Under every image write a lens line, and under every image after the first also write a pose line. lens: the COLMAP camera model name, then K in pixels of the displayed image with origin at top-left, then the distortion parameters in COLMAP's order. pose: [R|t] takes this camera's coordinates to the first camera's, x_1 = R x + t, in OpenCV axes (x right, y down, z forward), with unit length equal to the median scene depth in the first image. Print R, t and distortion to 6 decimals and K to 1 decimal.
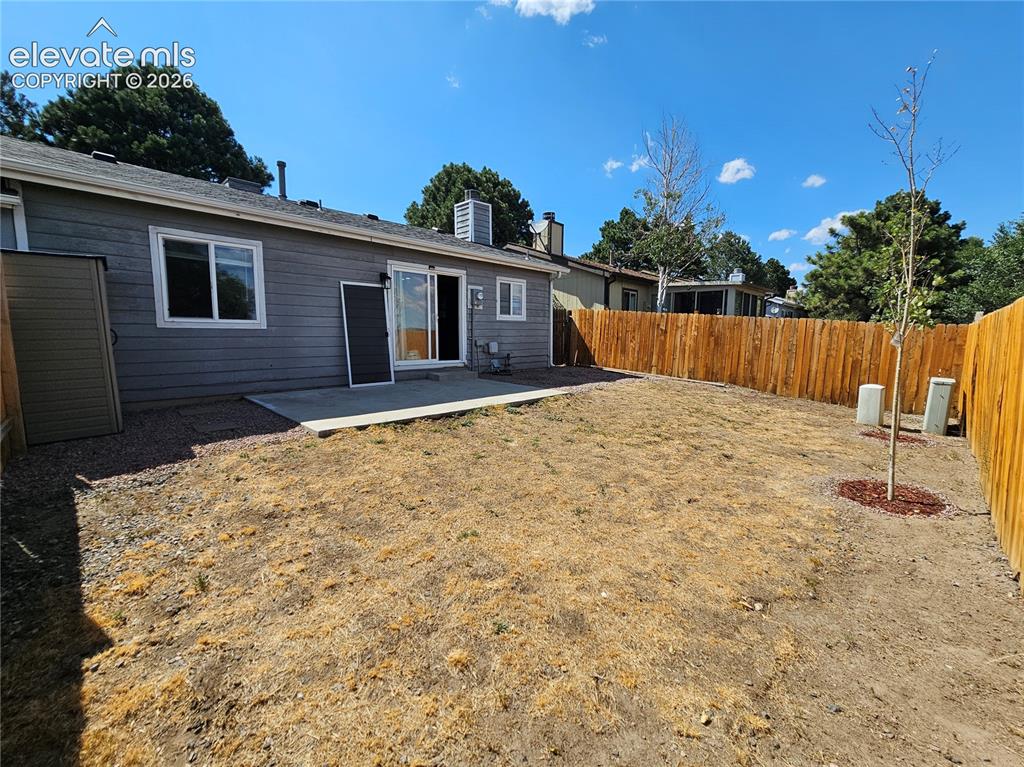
lens RADIAL K [[419.7, 0, 512.6], [0, 419.7, 377.4], [0, 0, 1]] dist [-0.001478, 0.000509]
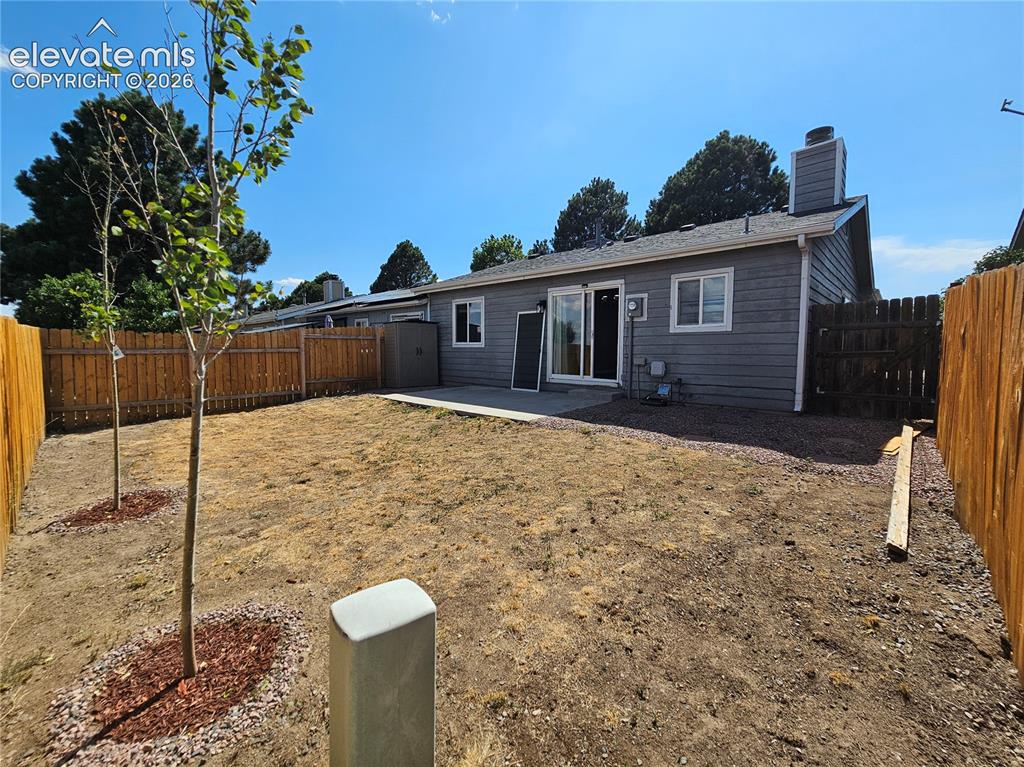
lens RADIAL K [[419.7, 0, 512.6], [0, 419.7, 377.4], [0, 0, 1]] dist [-0.001478, 0.000509]
pose [[0.011806, 0.059019, -0.998187, 0.807062], [-0.111572, 0.992101, 0.057339, -0.077883], [0.993686, 0.110693, 0.018298, 0.807490]]
